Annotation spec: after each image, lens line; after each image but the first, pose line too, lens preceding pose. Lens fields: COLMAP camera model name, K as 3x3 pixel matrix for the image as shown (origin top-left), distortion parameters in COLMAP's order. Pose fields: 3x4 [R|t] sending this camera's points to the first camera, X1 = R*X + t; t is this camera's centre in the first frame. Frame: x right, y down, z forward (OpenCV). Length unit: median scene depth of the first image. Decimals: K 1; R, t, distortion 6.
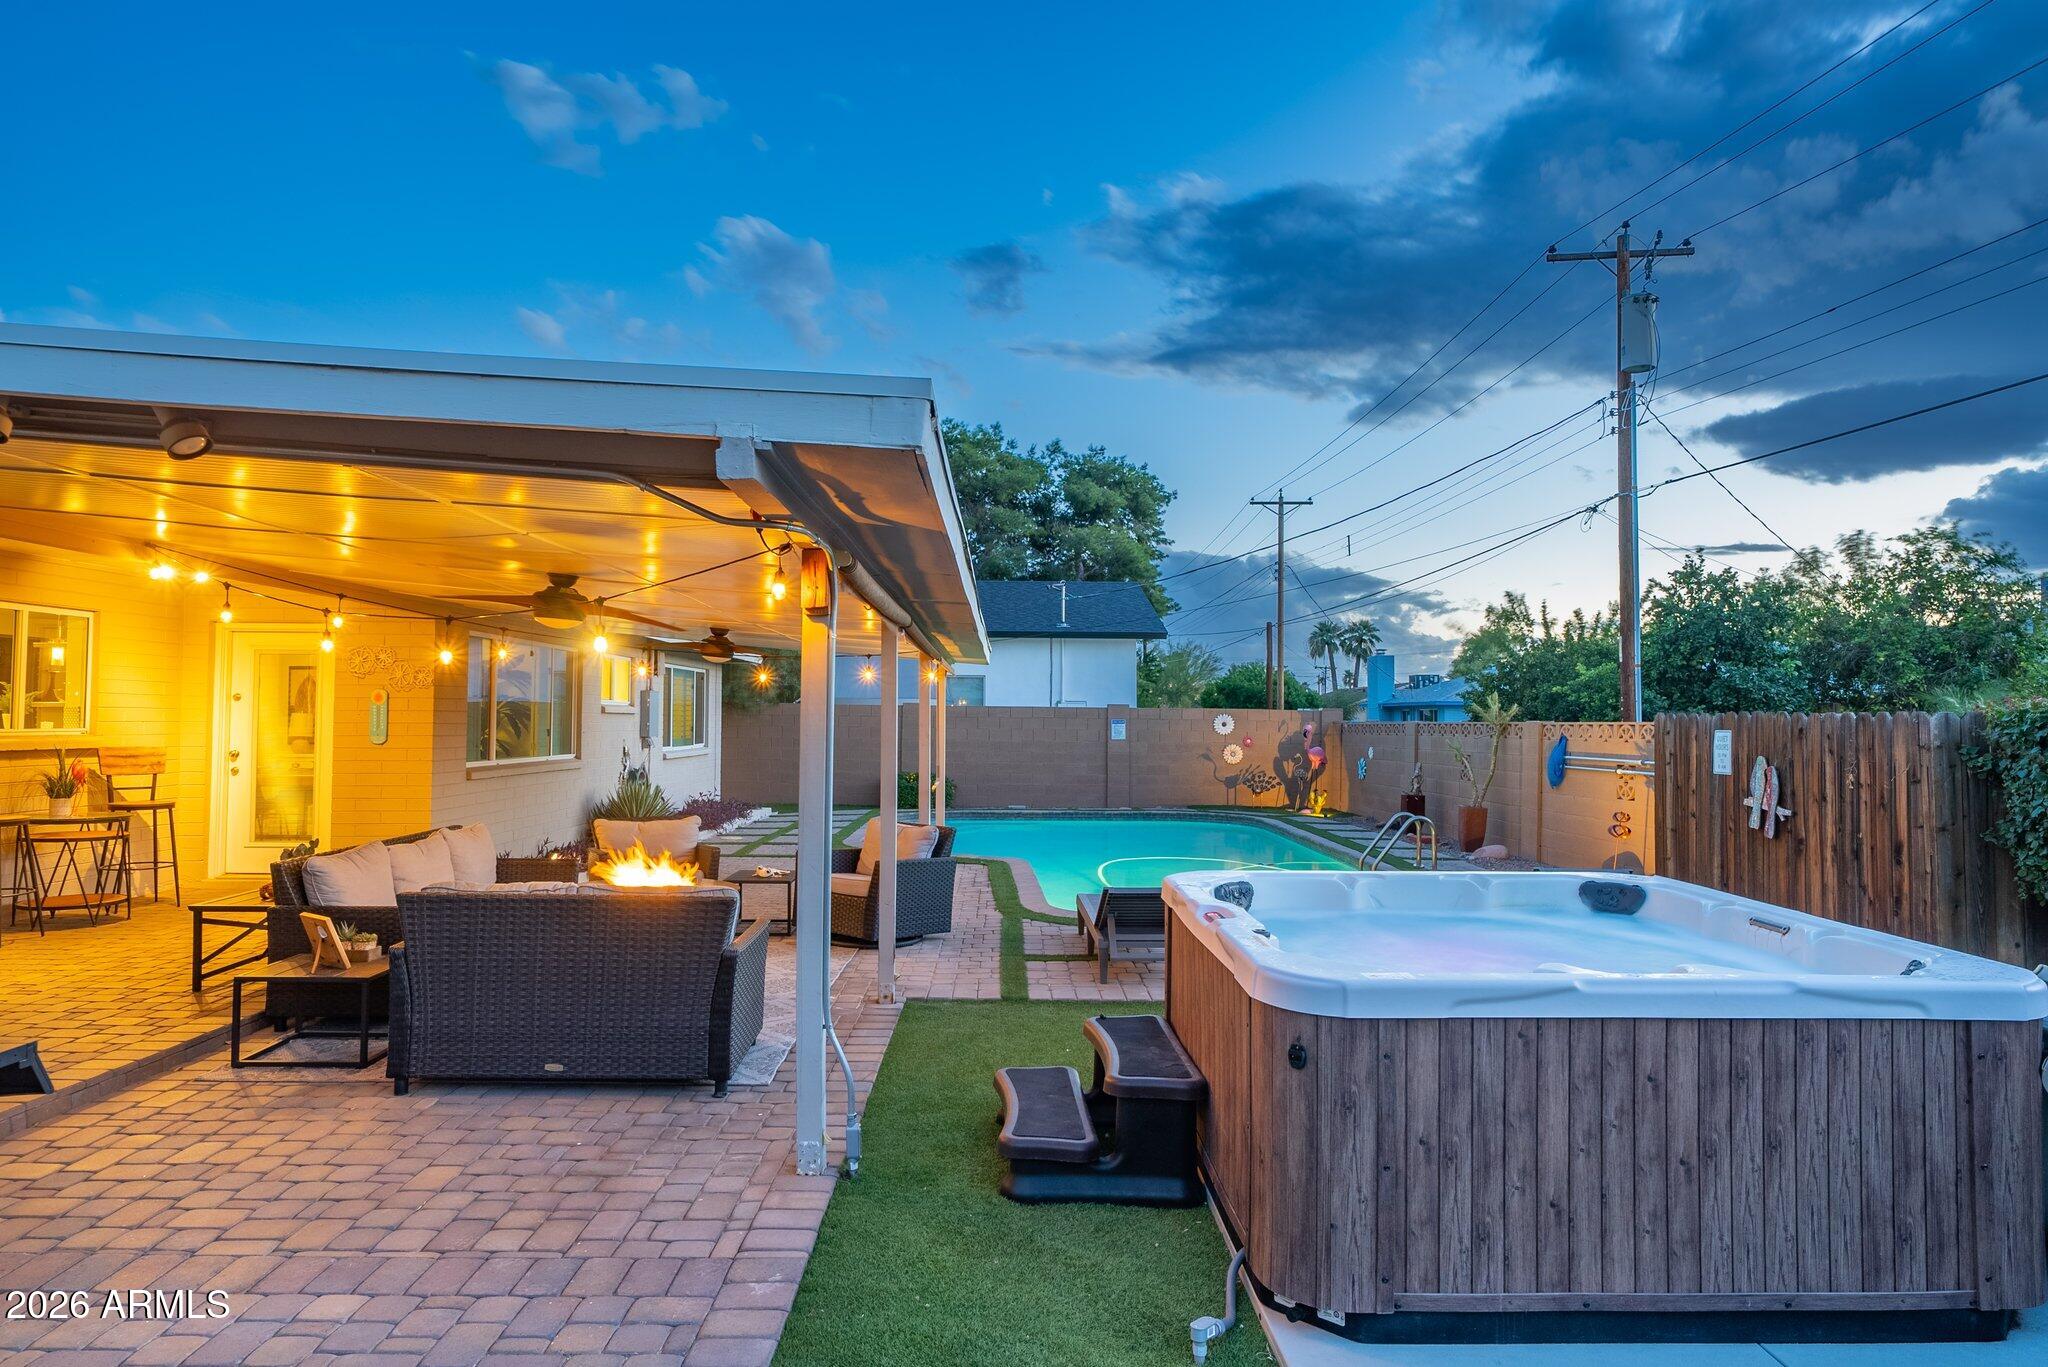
lens RADIAL K [[1193.0, 0, 1048.6], [0, 1193.0, 684.1], [0, 0, 1]] dist [0.002347, 0.002062]
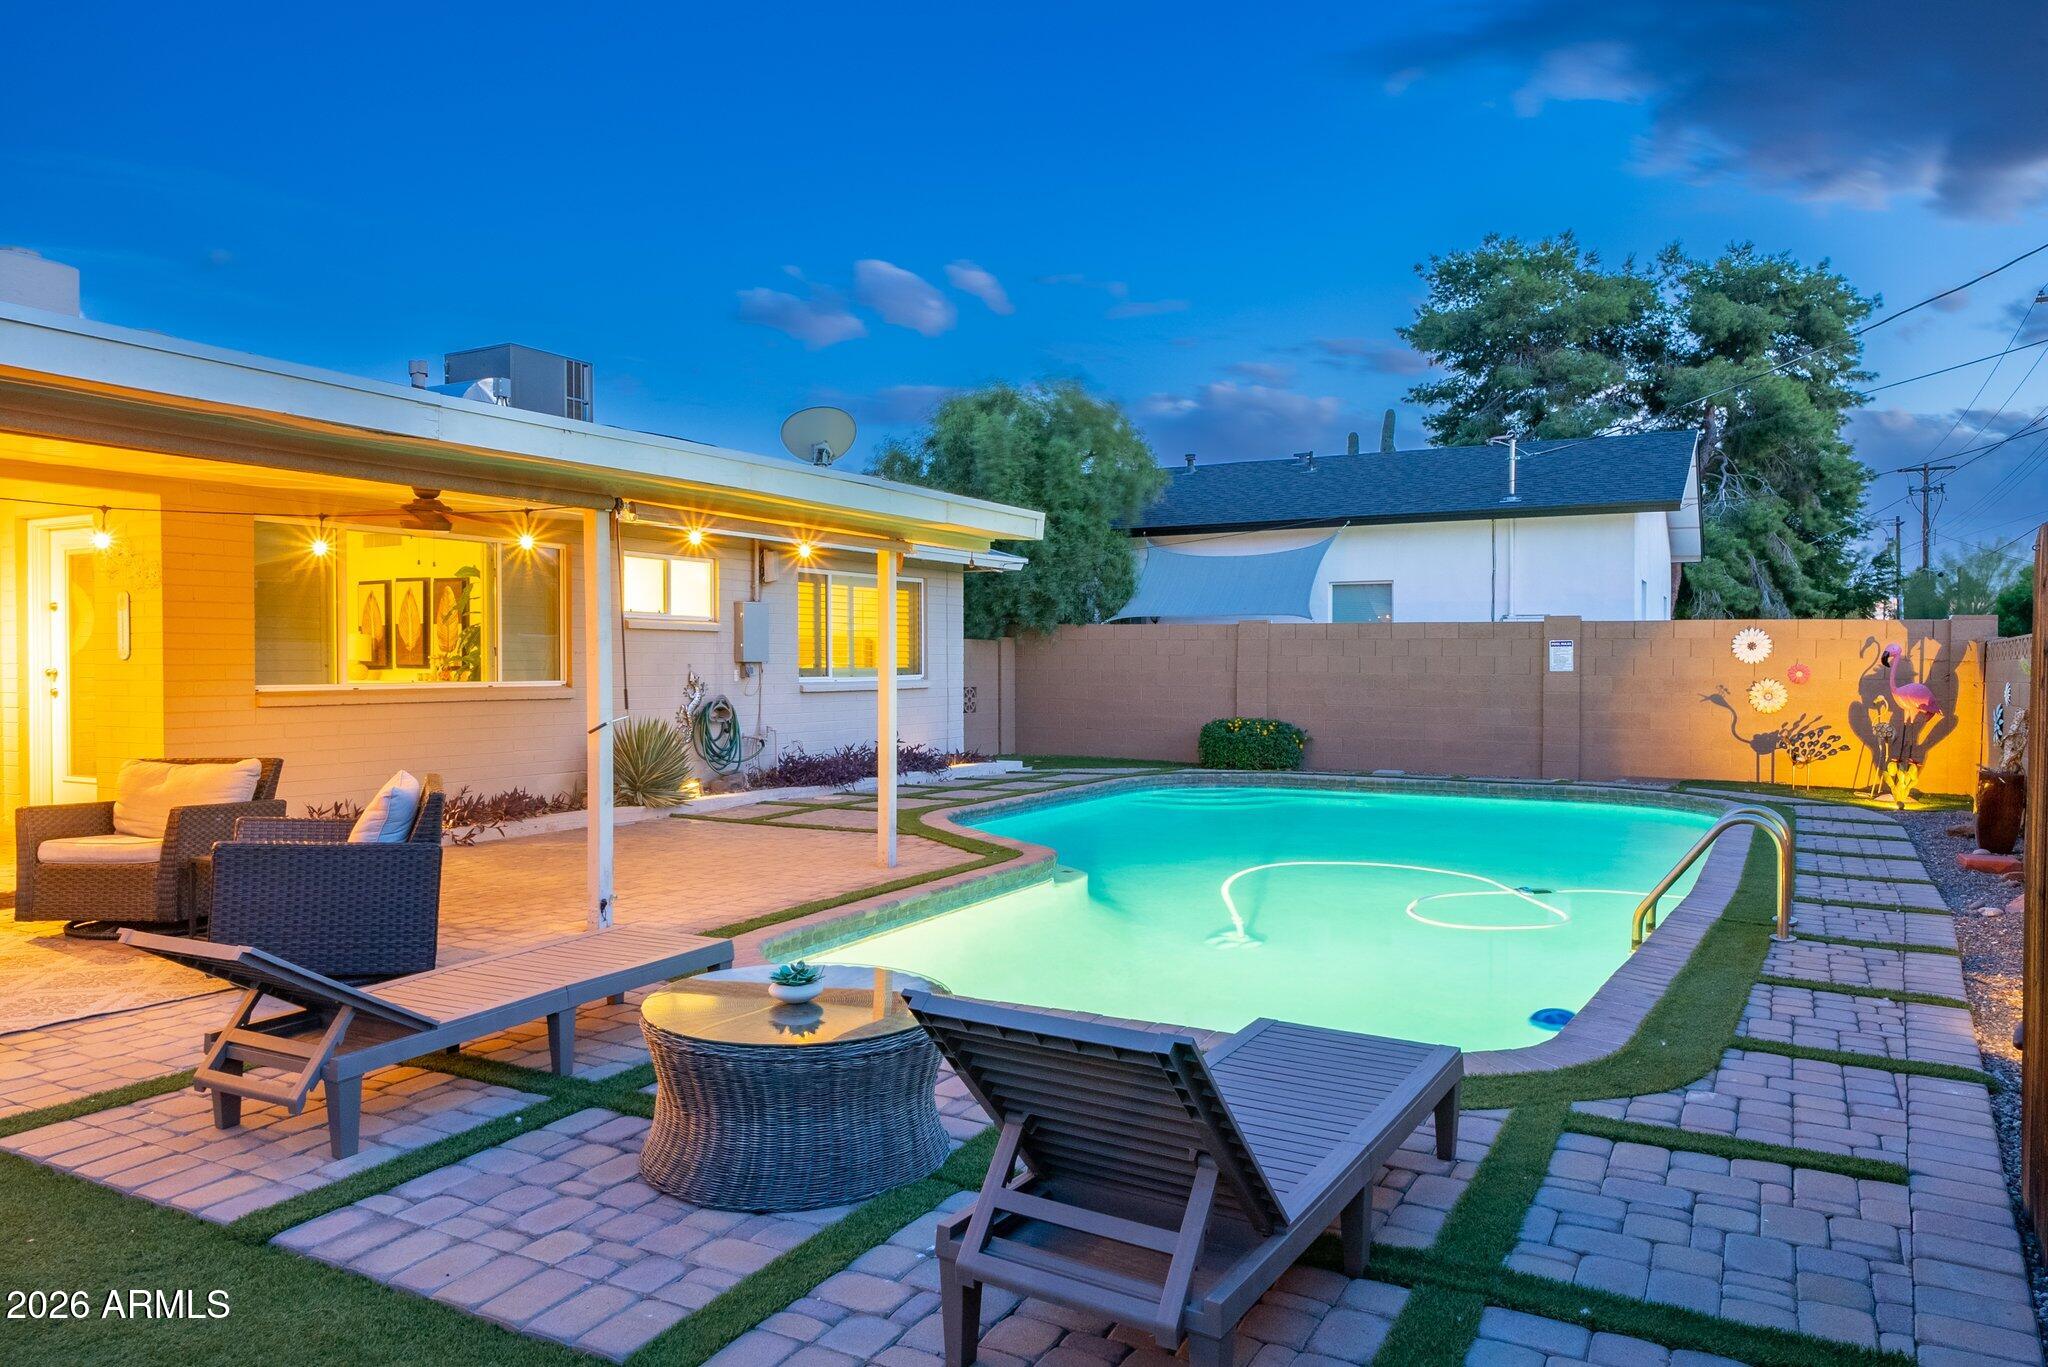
lens RADIAL K [[1395.8, 0, 1021.2], [0, 1395.8, 691.8], [0, 0, 1]] dist [0.006344, -0.004239]
pose [[0.860745, 0.005793, -0.509003, 0.289027], [0.019723, 0.998805, 0.044720, 0.027936], [0.508653, -0.048532, 0.859602, 0.331570]]
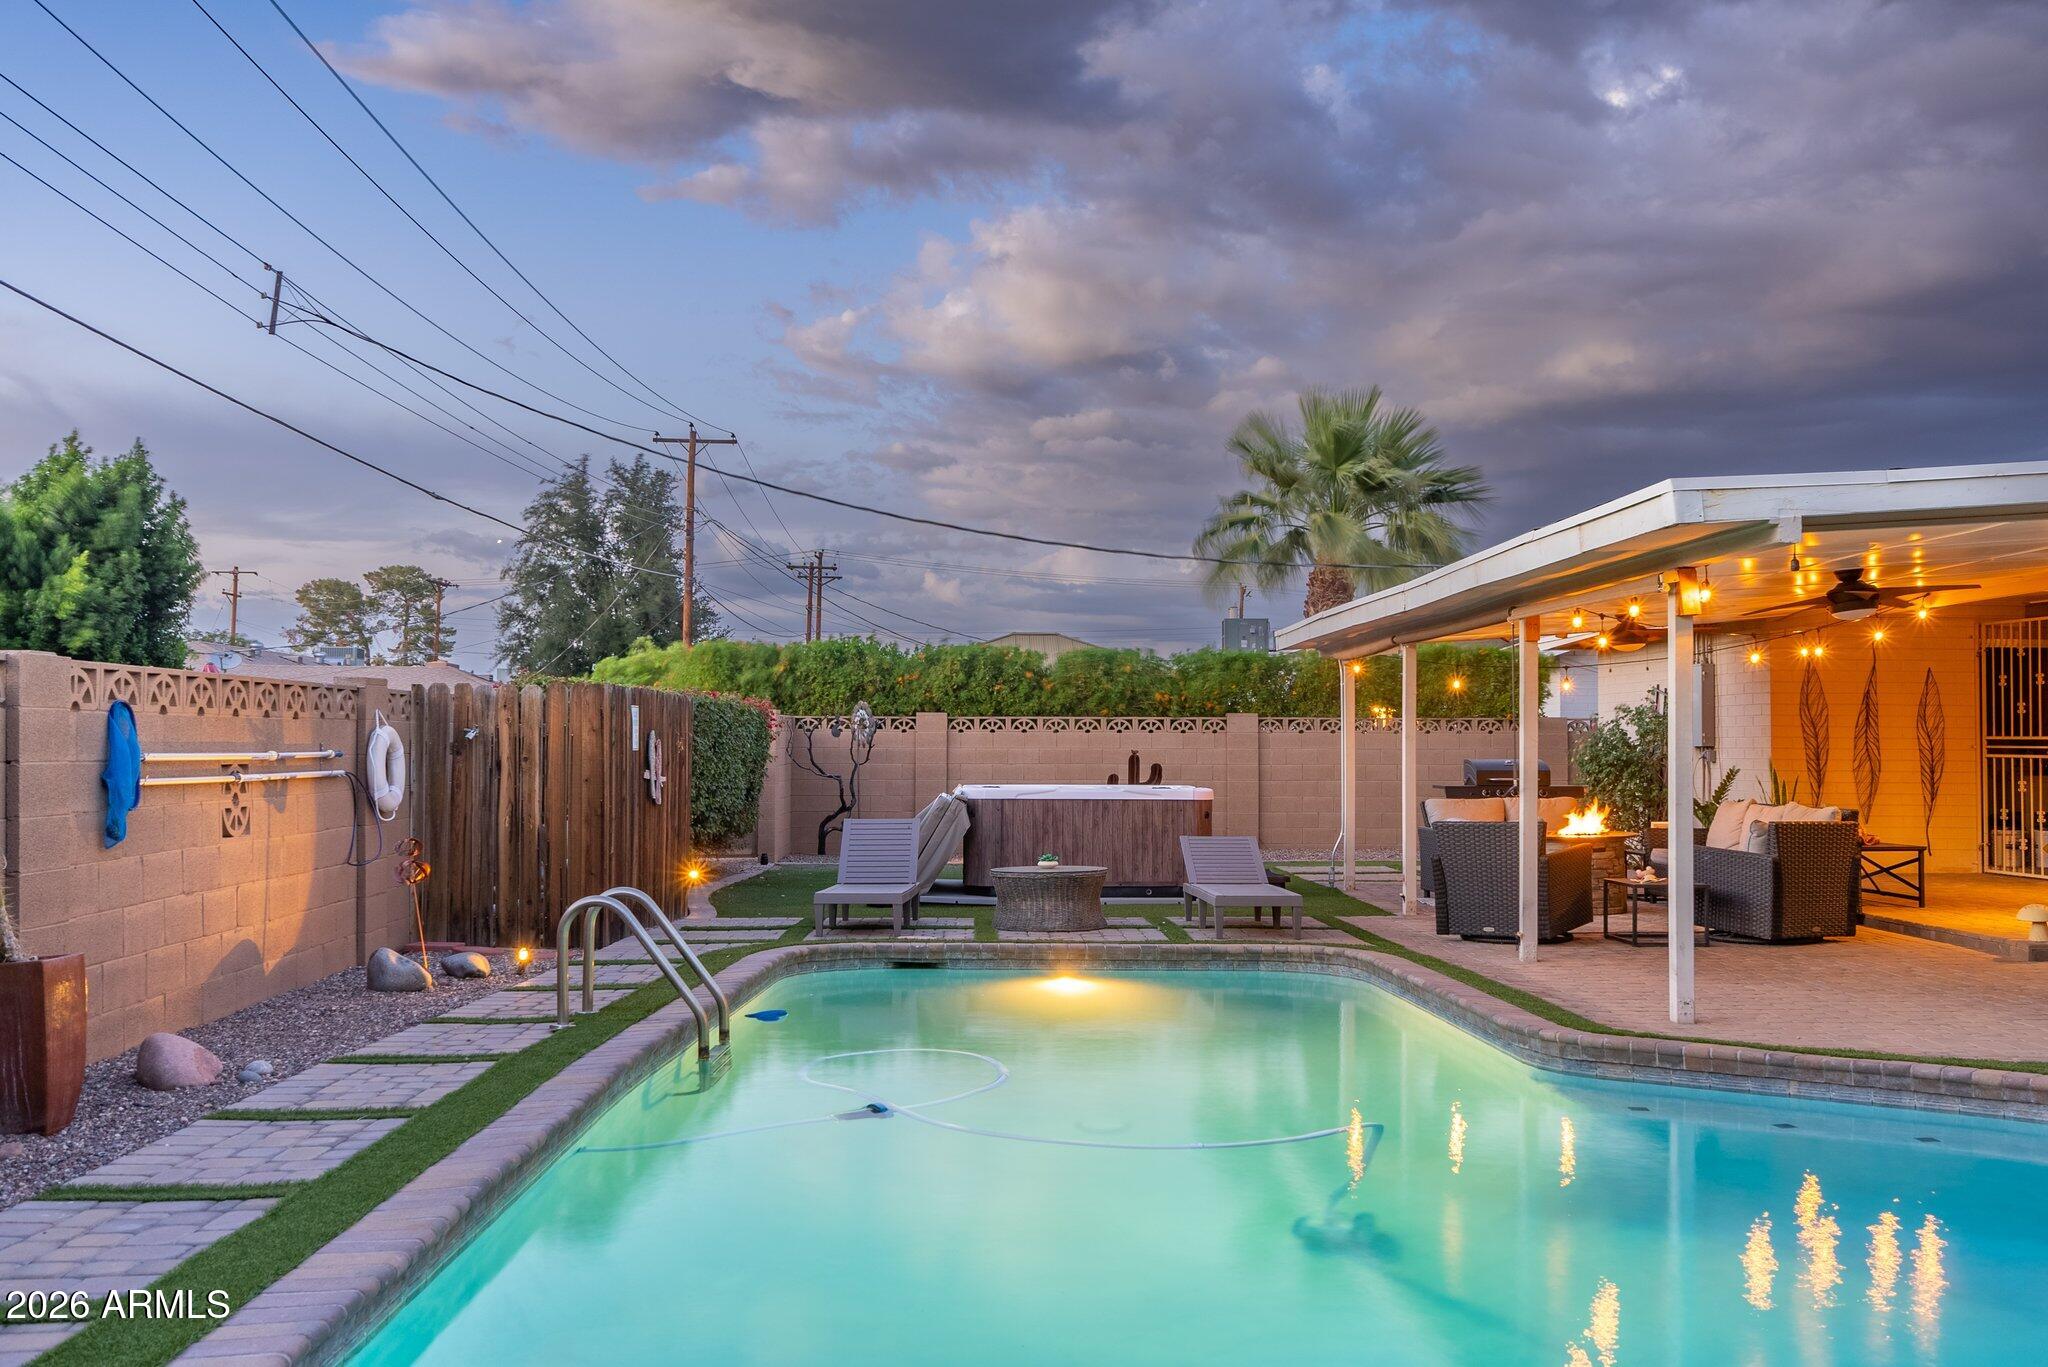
lens RADIAL K [[1885.3, 0, 1030.0], [0, 1885.3, 702.5], [0, 0, 1]] dist [0.023488, 0.000000]
pose [[-0.999897, -0.014119, 0.002442, 0.131756], [-0.014231, 0.998405, -0.054634, 0.065692], [-0.001666, -0.054663, -0.998503, 1.443643]]
